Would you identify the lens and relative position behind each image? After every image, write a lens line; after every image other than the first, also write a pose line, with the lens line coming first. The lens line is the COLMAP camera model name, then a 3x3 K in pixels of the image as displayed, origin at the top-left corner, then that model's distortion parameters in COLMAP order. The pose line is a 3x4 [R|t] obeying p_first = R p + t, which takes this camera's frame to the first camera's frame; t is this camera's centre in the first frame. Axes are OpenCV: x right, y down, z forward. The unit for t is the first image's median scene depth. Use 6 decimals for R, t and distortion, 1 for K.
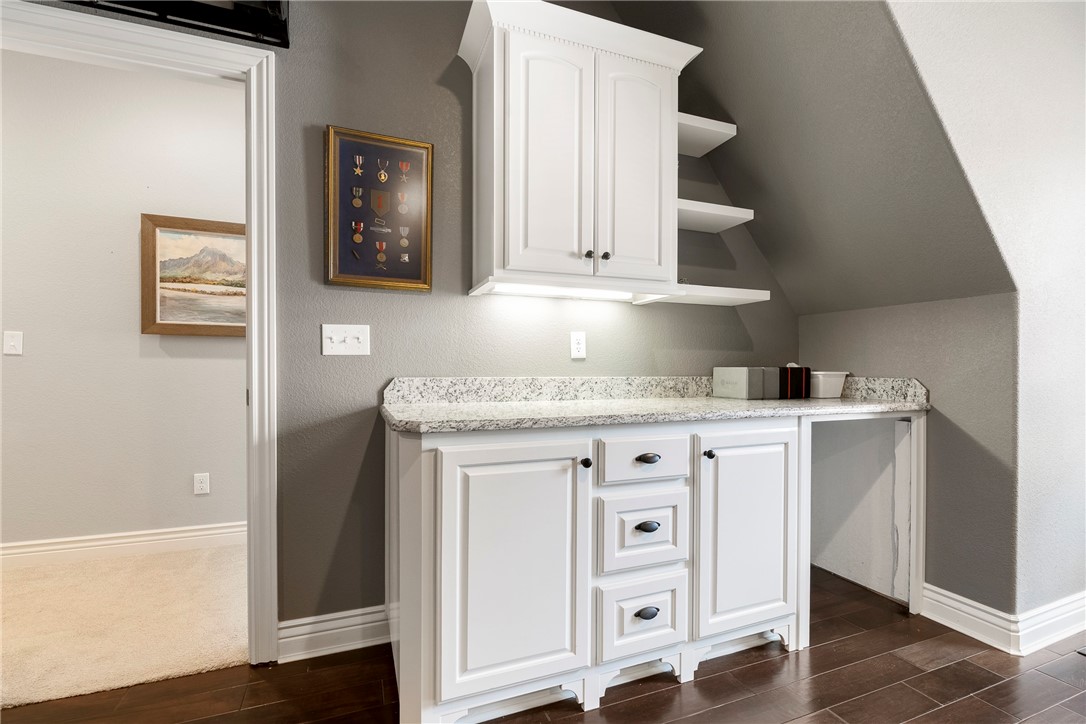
lens RADIAL K [[483.0, 0, 545.1], [0, 483.0, 365.1], [0, 0, 1]] dist [-0.001364, -0.000582]
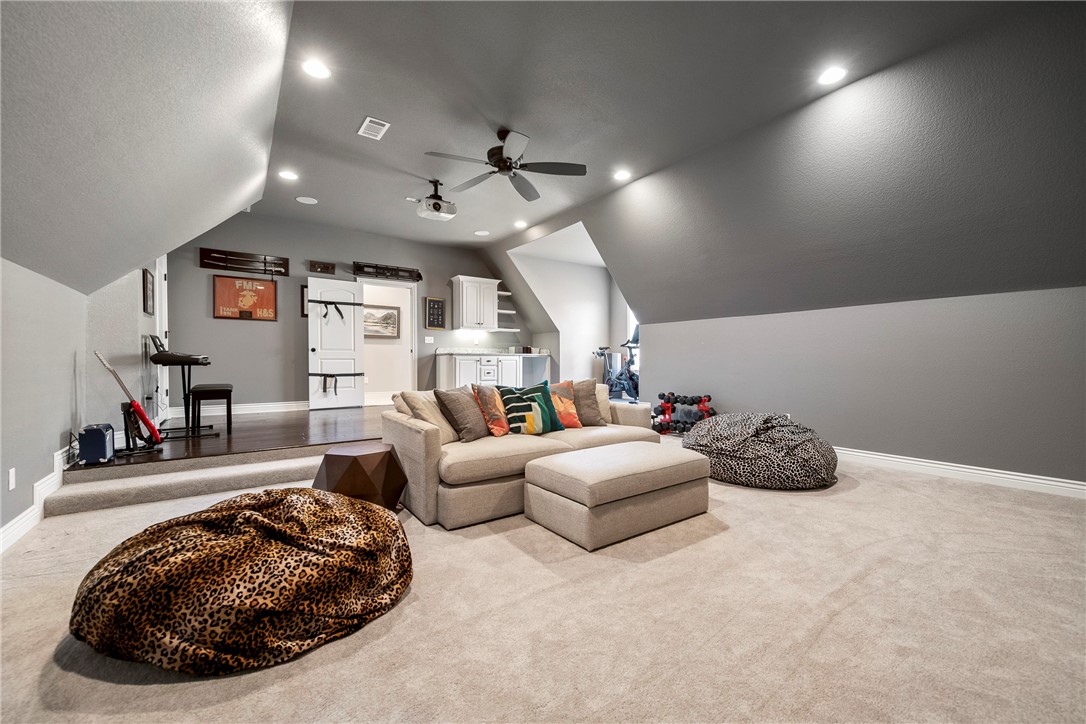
lens RADIAL K [[430.9, 0, 539.4], [0, 430.9, 362.9], [0, 0, 1]] dist [-0.000364, -0.000003]
pose [[0.968722, -0.003845, 0.248117, -0.409084], [0.002069, 0.999970, 0.007417, 0.155020], [-0.248138, -0.006672, 0.968702, -3.519389]]
